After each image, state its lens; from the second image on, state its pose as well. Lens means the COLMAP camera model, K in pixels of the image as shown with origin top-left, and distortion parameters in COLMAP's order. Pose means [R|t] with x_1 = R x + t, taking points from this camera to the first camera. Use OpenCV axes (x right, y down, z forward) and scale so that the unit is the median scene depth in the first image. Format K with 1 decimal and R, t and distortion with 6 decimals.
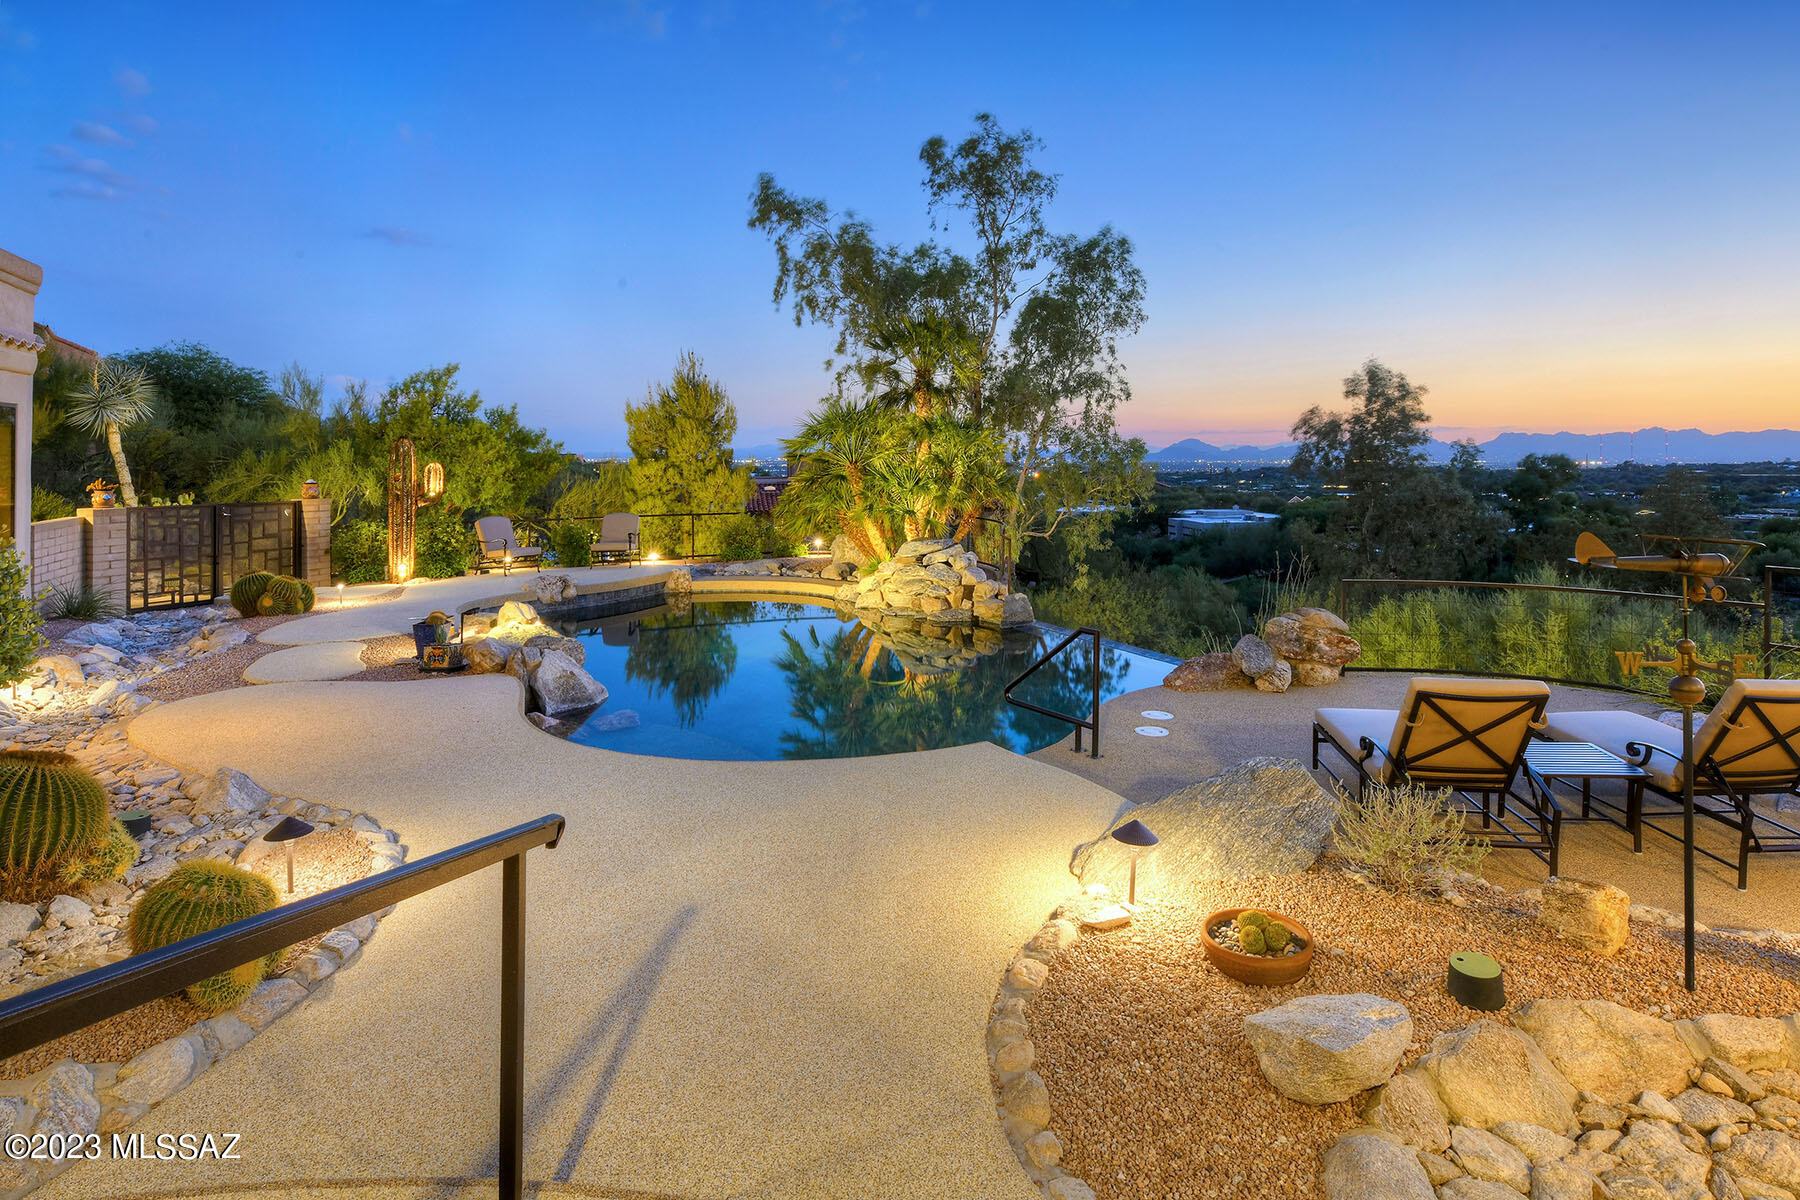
lens RADIAL K [[1010.2, 0, 900.6], [0, 1010.2, 599.3], [0, 0, 1]] dist [-0.002312, -0.000290]
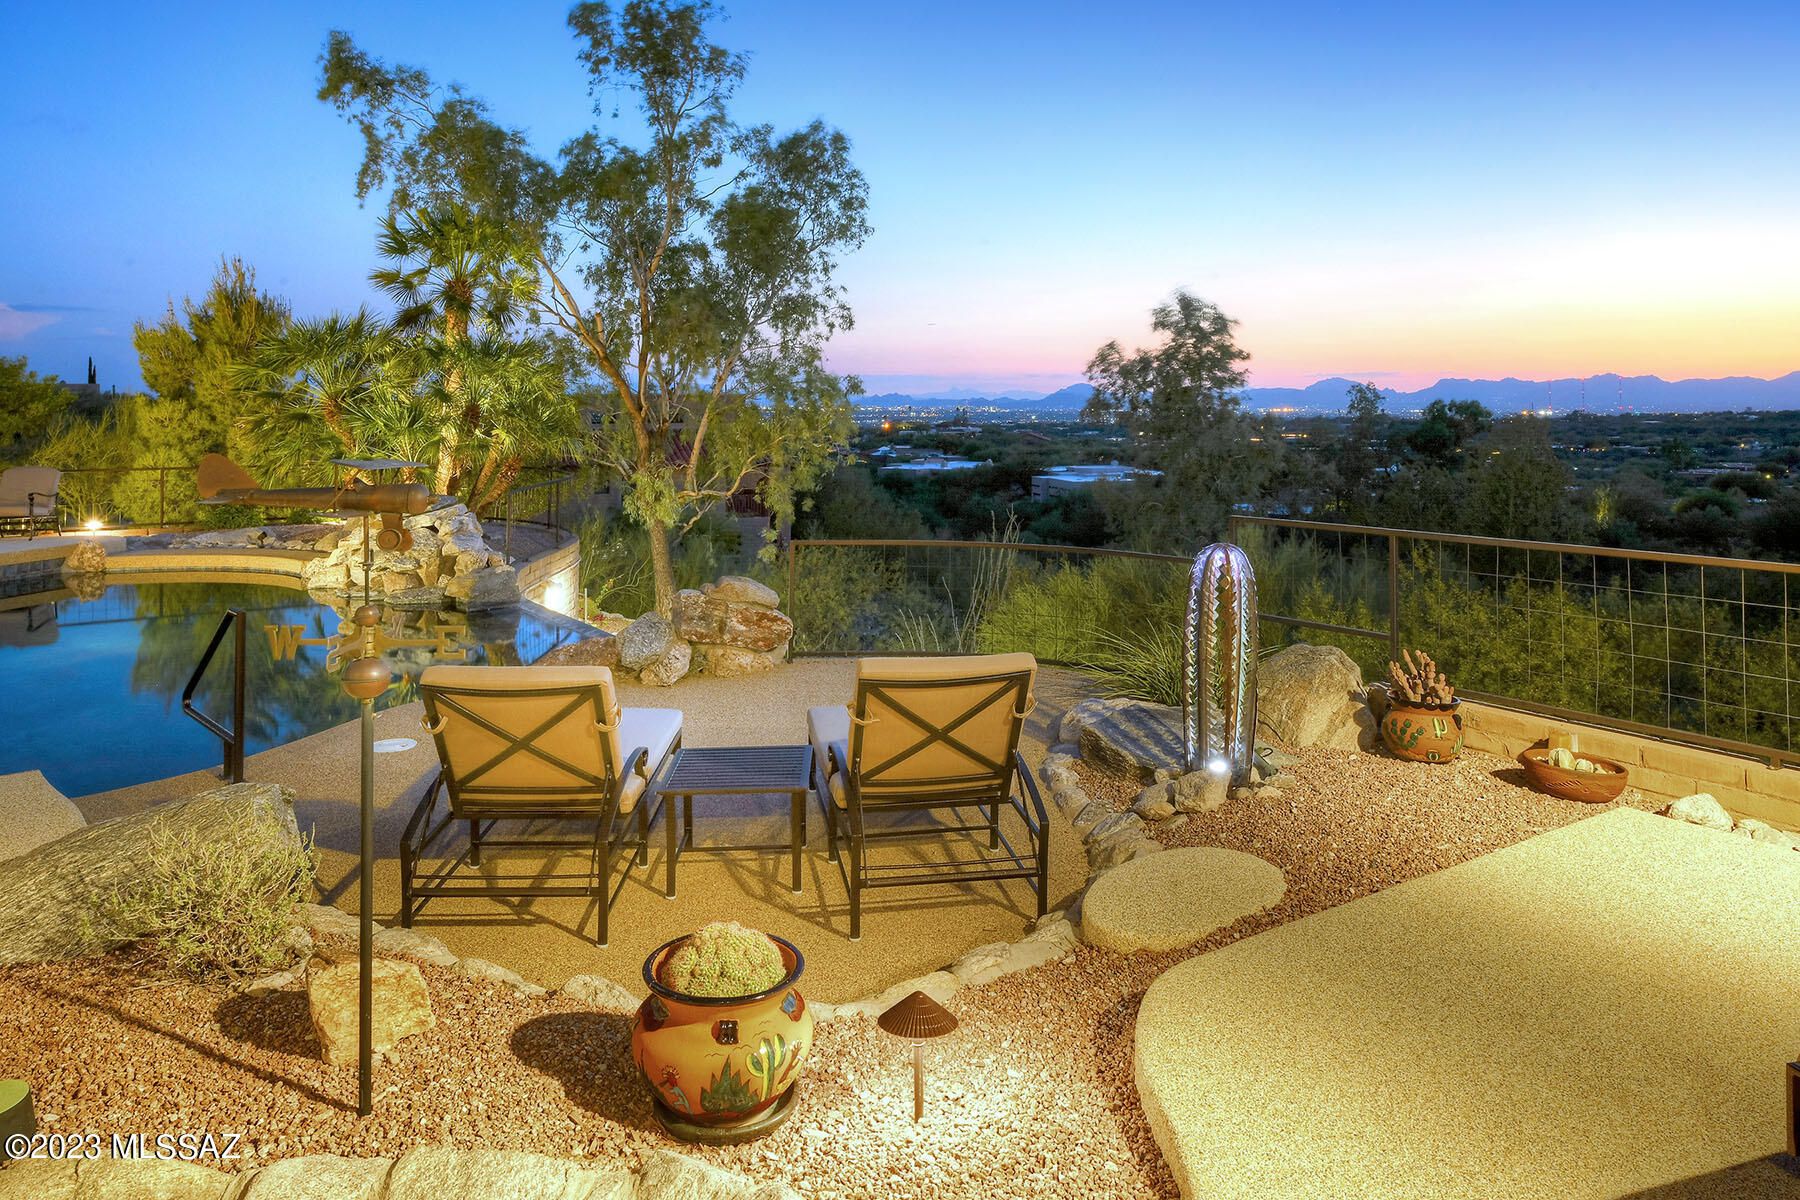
lens RADIAL K [[1228.5, 0, 900.0], [0, 1228.5, 531.2], [0, 0, 1]] dist [0.016500, 0.003079]
pose [[0.991839, -0.012401, 0.126896, 0.146725], [0.017169, 0.999184, -0.036546, 0.003769], [-0.126339, 0.038426, 0.991243, 0.015001]]
